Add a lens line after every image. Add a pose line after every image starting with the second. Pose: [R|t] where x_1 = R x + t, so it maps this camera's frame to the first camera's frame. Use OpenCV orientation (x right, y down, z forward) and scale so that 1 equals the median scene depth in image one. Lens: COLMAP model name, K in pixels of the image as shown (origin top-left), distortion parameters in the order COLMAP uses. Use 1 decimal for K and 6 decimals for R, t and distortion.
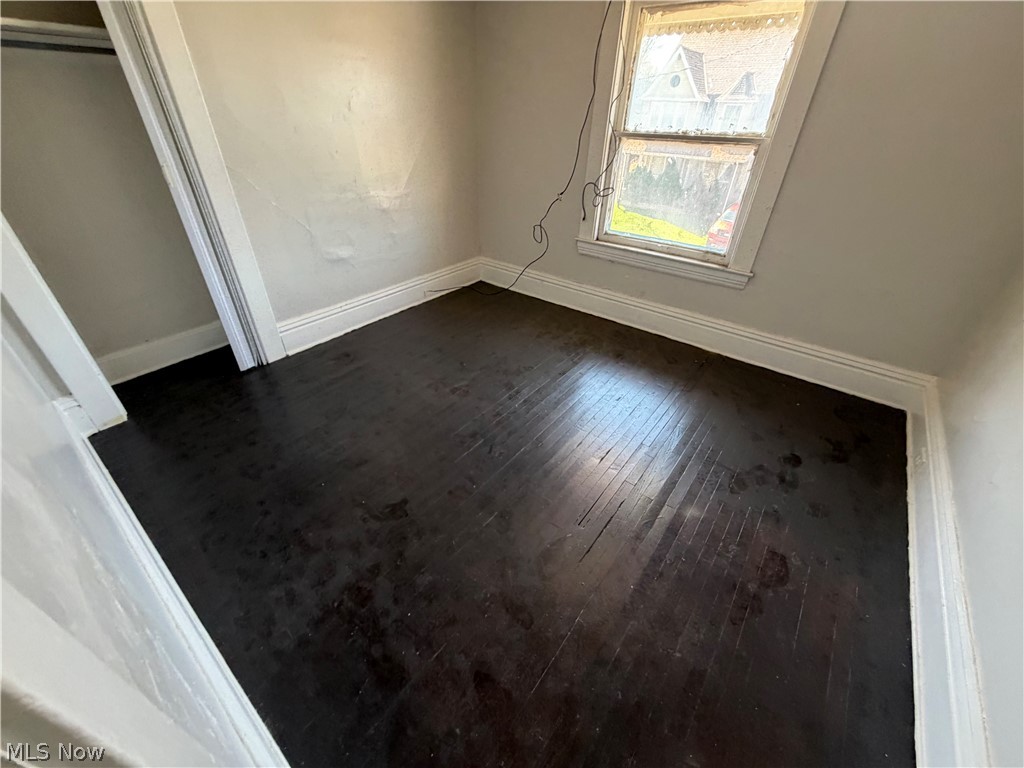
lens RADIAL K [[409.3, 0, 507.9], [0, 409.3, 382.2], [0, 0, 1]] dist [-0.001920, 0.000071]
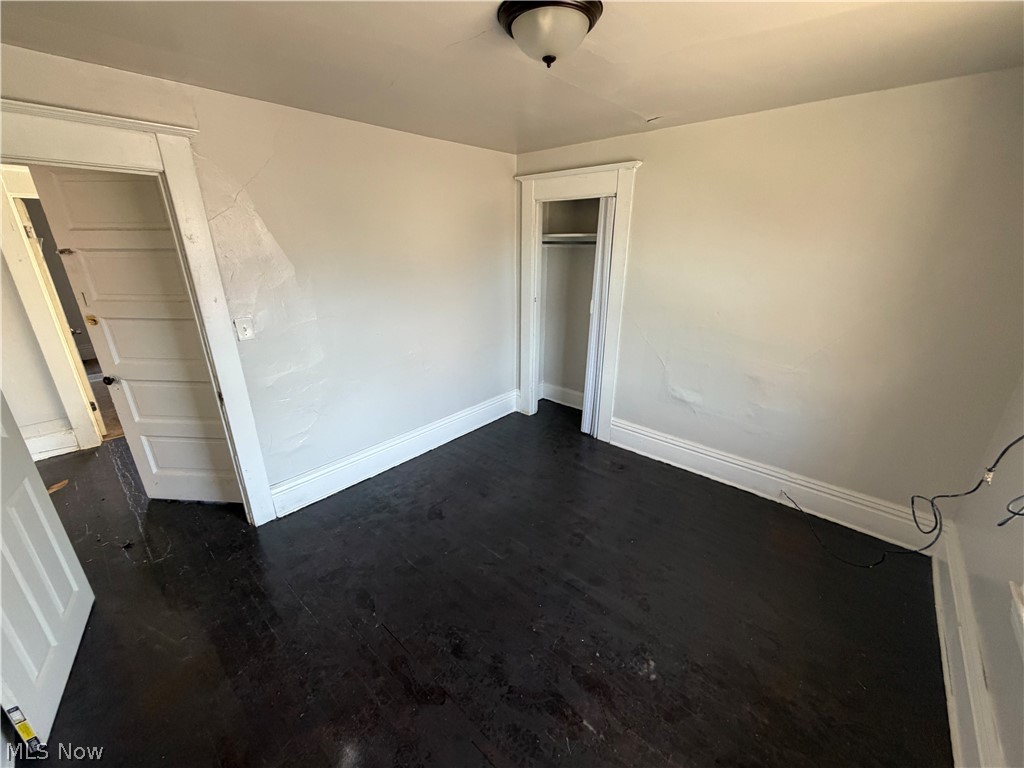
lens RADIAL K [[409.3, 0, 511.0], [0, 409.3, 385.3], [0, 0, 1]] dist [-0.001920, 0.000071]
pose [[-0.056945, 0.316470, -0.946892, 0.589711], [-0.562264, 0.773557, 0.292352, -0.387191], [0.824995, 0.549051, 0.133889, 0.479643]]
